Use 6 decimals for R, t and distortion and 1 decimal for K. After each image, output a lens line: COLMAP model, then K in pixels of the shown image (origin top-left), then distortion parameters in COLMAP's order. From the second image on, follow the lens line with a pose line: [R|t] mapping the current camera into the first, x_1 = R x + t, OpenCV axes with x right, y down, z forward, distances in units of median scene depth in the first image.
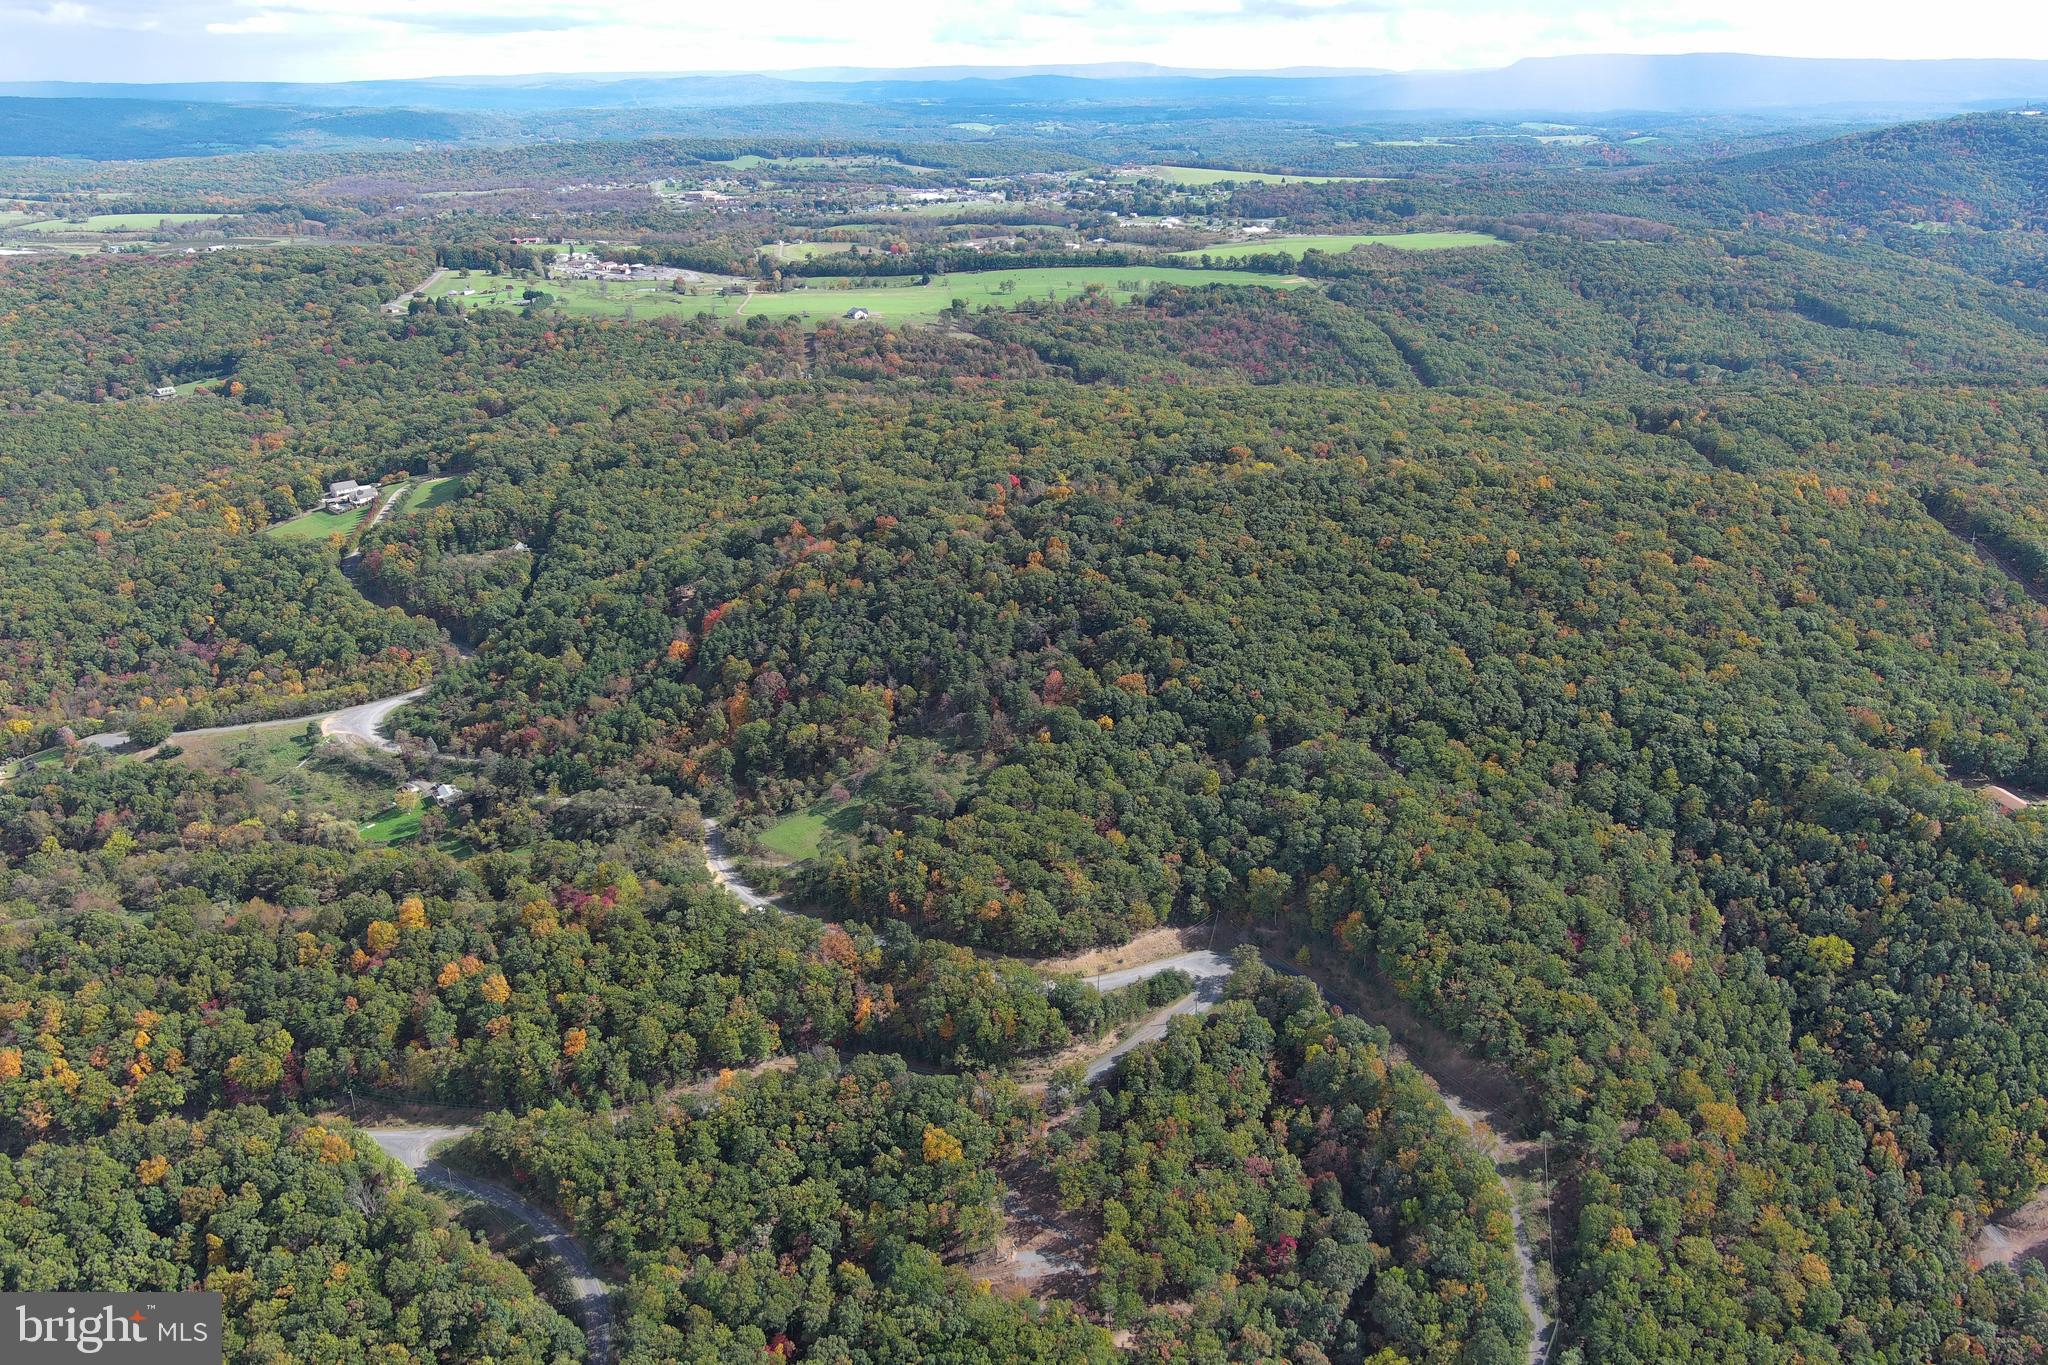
lens RADIAL K [[1585.9, 0, 1020.4], [0, 1585.9, 682.2], [0, 0, 1]] dist [0.025476, -0.025652]
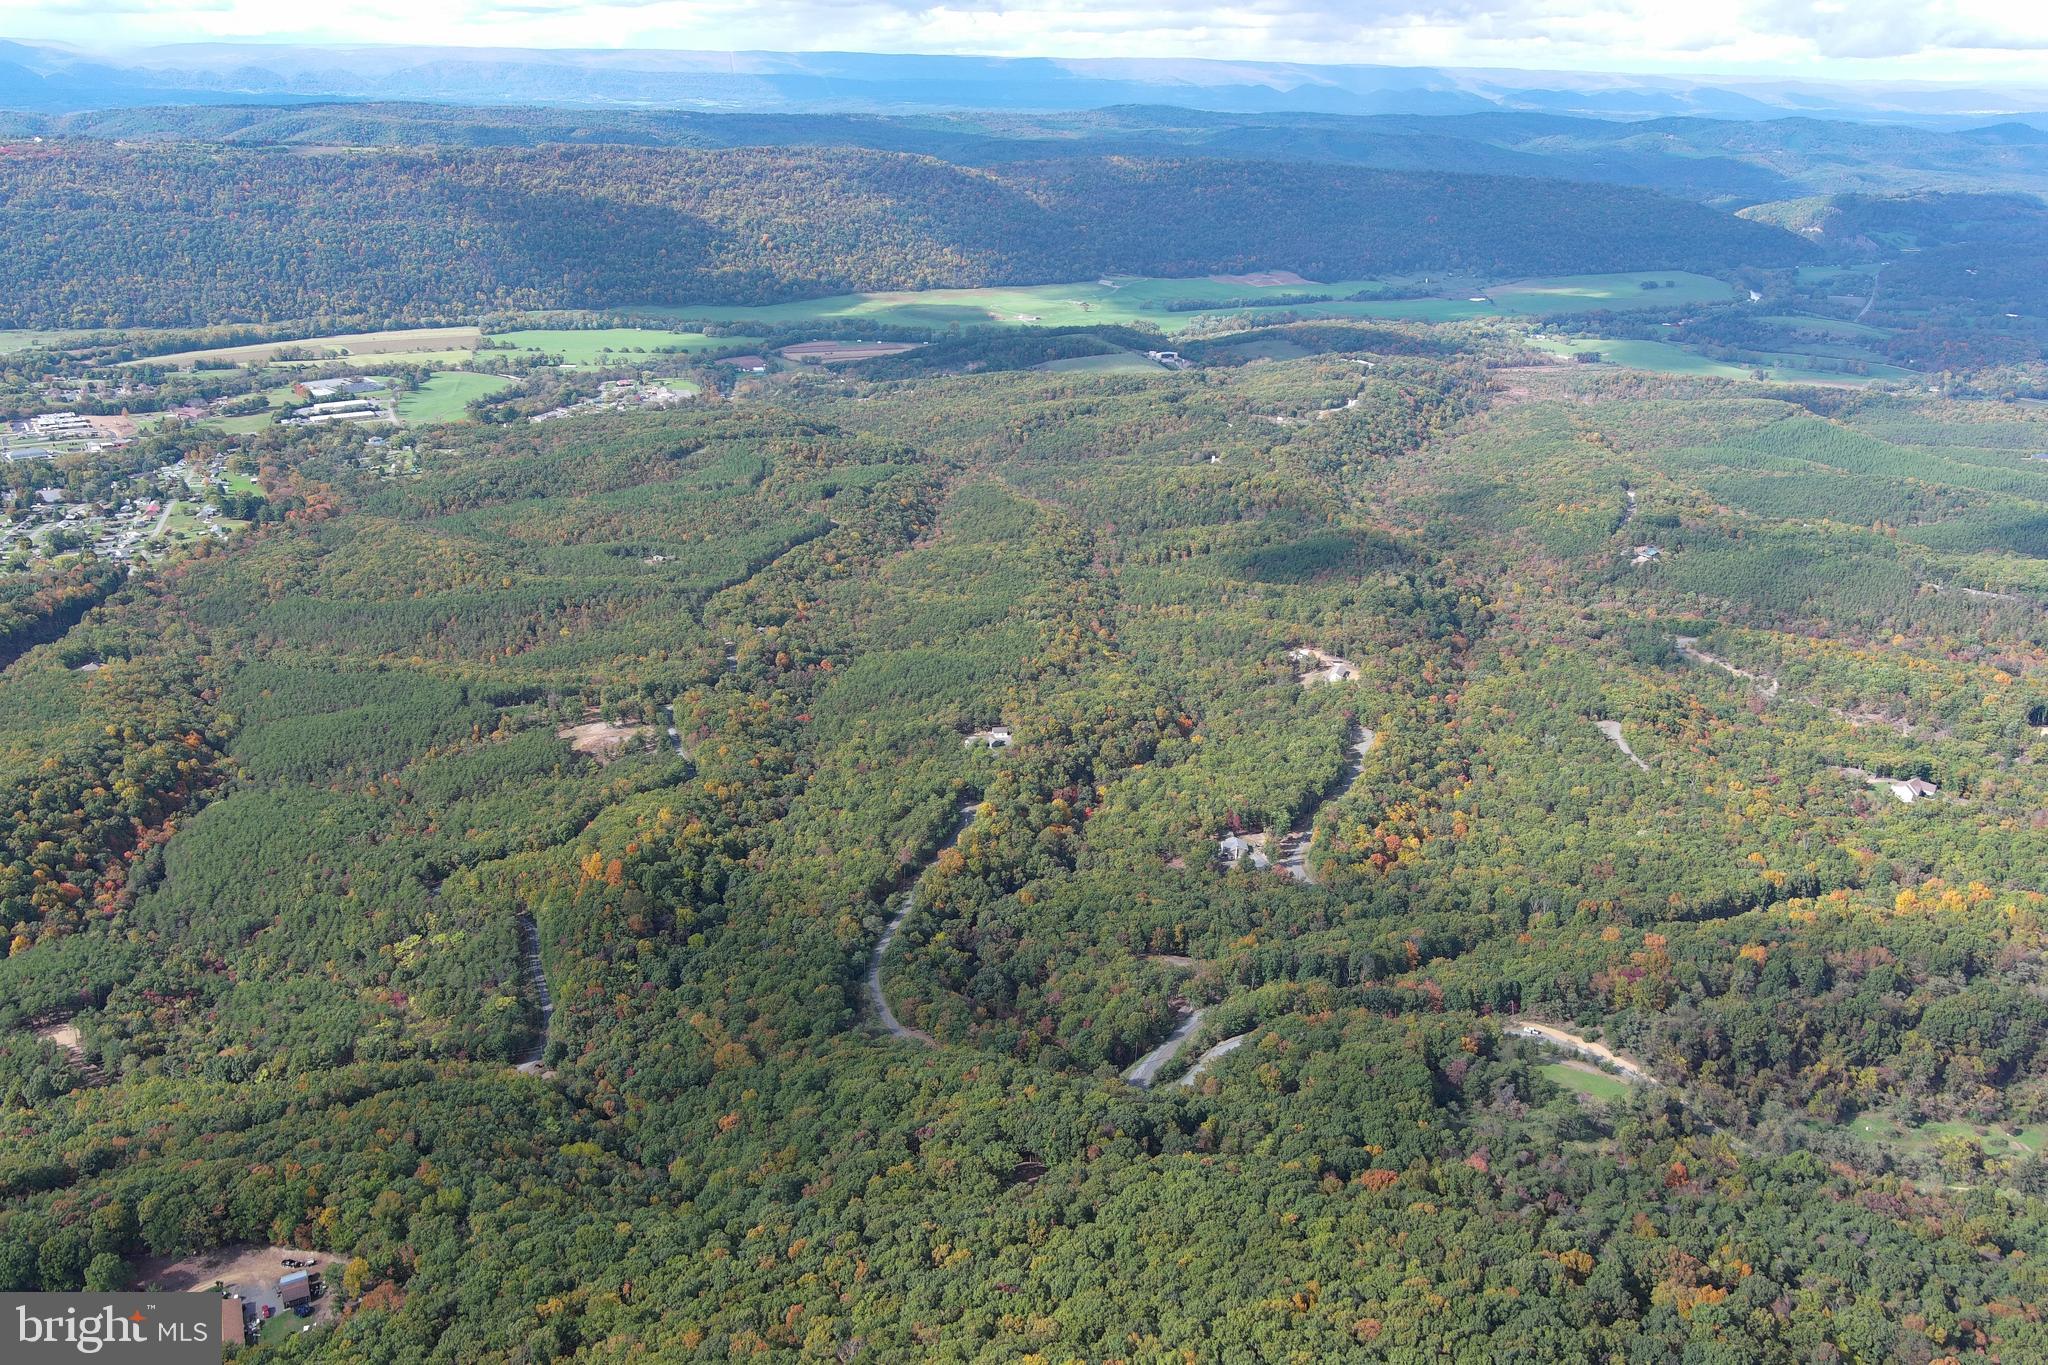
lens RADIAL K [[1585.9, 0, 1028.4], [0, 1585.9, 691.2], [0, 0, 1]] dist [0.025476, -0.025652]
pose [[-0.947020, 0.100379, -0.305084, 0.418708], [-0.136598, 0.733825, 0.665463, -0.621339], [0.290677, 0.671881, -0.681236, 1.277121]]
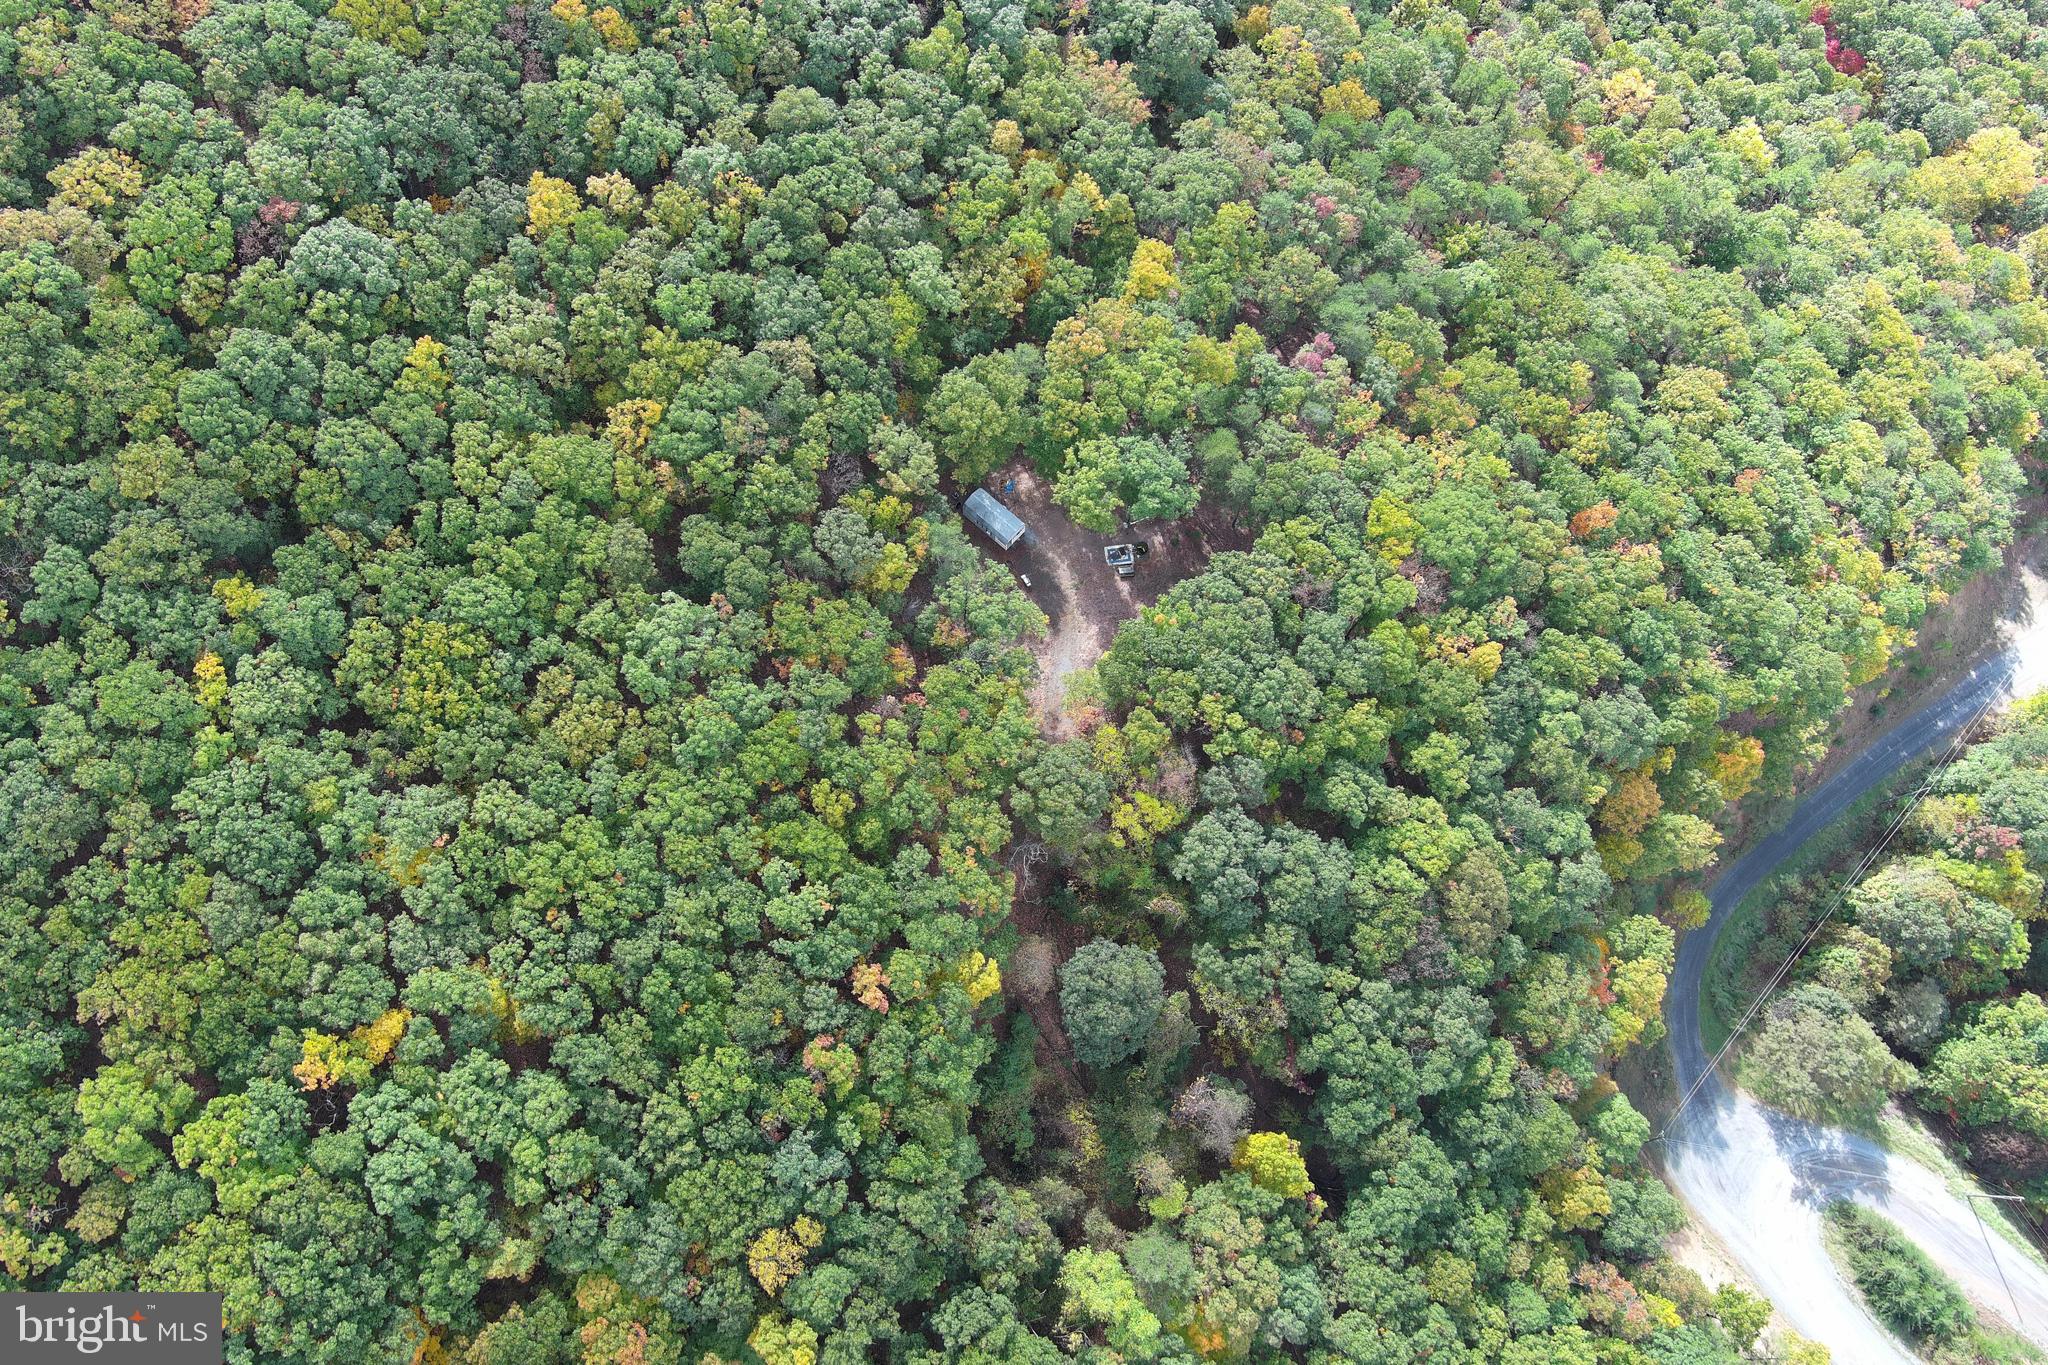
lens RADIAL K [[1585.9, 0, 1017.4], [0, 1585.9, 691.8], [0, 0, 1]] dist [0.025476, -0.025652]
pose [[-0.129238, -0.945456, 0.299015, 0.112424], [0.351010, 0.238402, 0.905514, -0.206258], [-0.927410, 0.221984, 0.301055, 0.854323]]
